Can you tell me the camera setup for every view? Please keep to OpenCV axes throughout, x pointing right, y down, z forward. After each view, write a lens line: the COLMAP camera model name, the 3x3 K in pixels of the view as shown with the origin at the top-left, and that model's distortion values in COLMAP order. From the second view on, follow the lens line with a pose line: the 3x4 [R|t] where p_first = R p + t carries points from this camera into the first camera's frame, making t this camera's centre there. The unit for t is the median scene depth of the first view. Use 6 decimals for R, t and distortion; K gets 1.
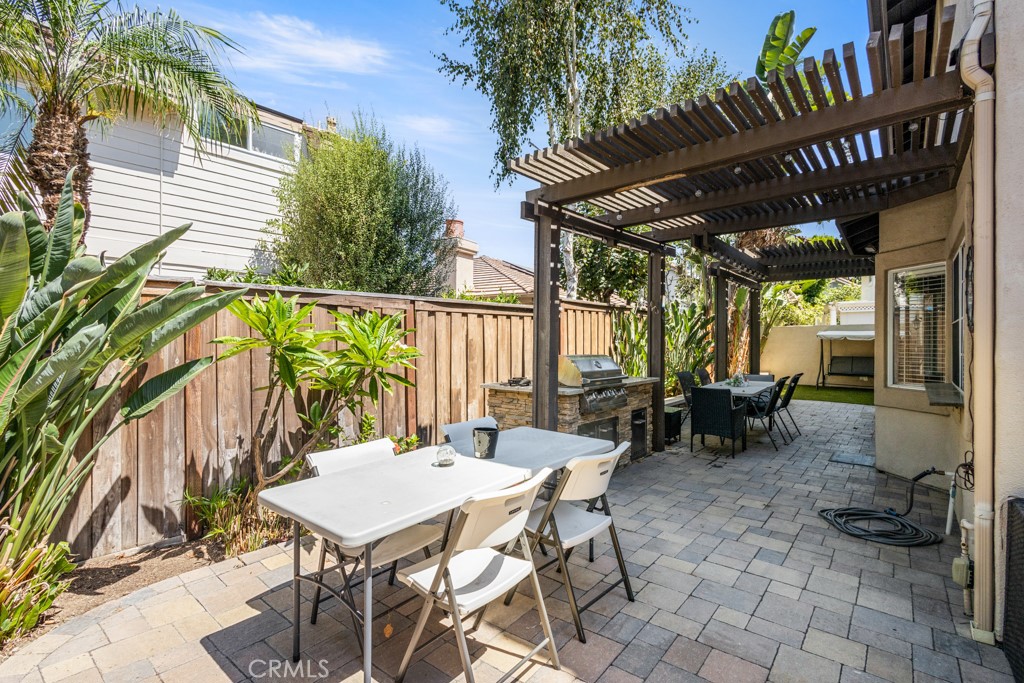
lens RADIAL K [[475.9, 0, 511.5], [0, 475.9, 344.0], [0, 0, 1]] dist [0.015412, -0.000861]
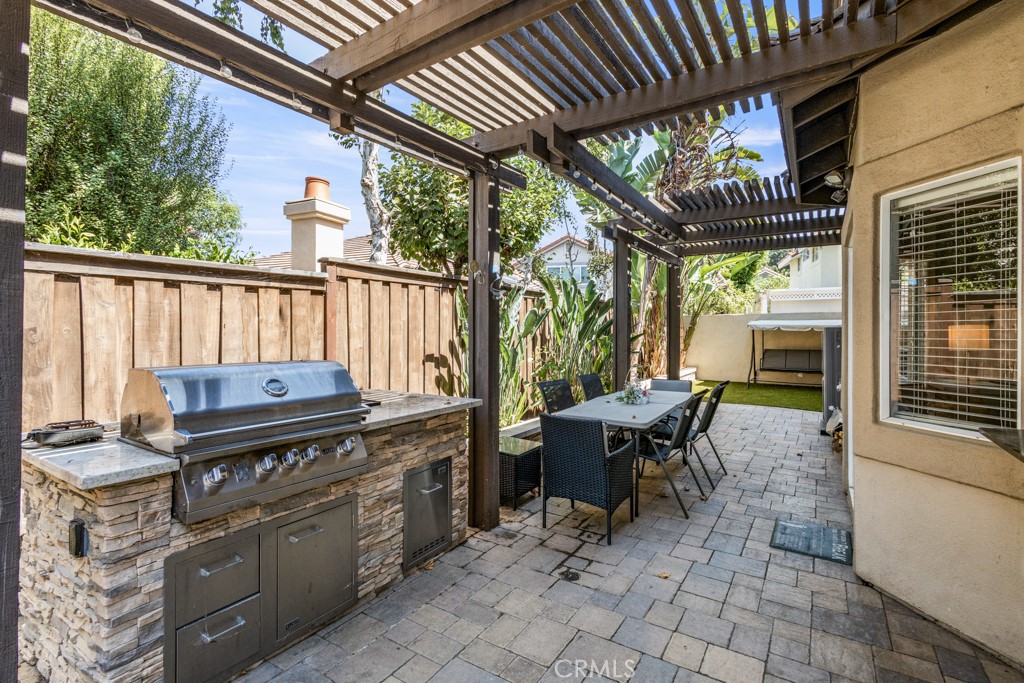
lens RADIAL K [[475.9, 0, 511.9], [0, 475.9, 336.1], [0, 0, 1]] dist [0.015412, -0.000861]
pose [[0.993965, -0.001824, 0.109681, 0.227477], [0.001529, 0.999995, 0.002768, -0.002816], [-0.109685, -0.002584, 0.993963, 0.360474]]
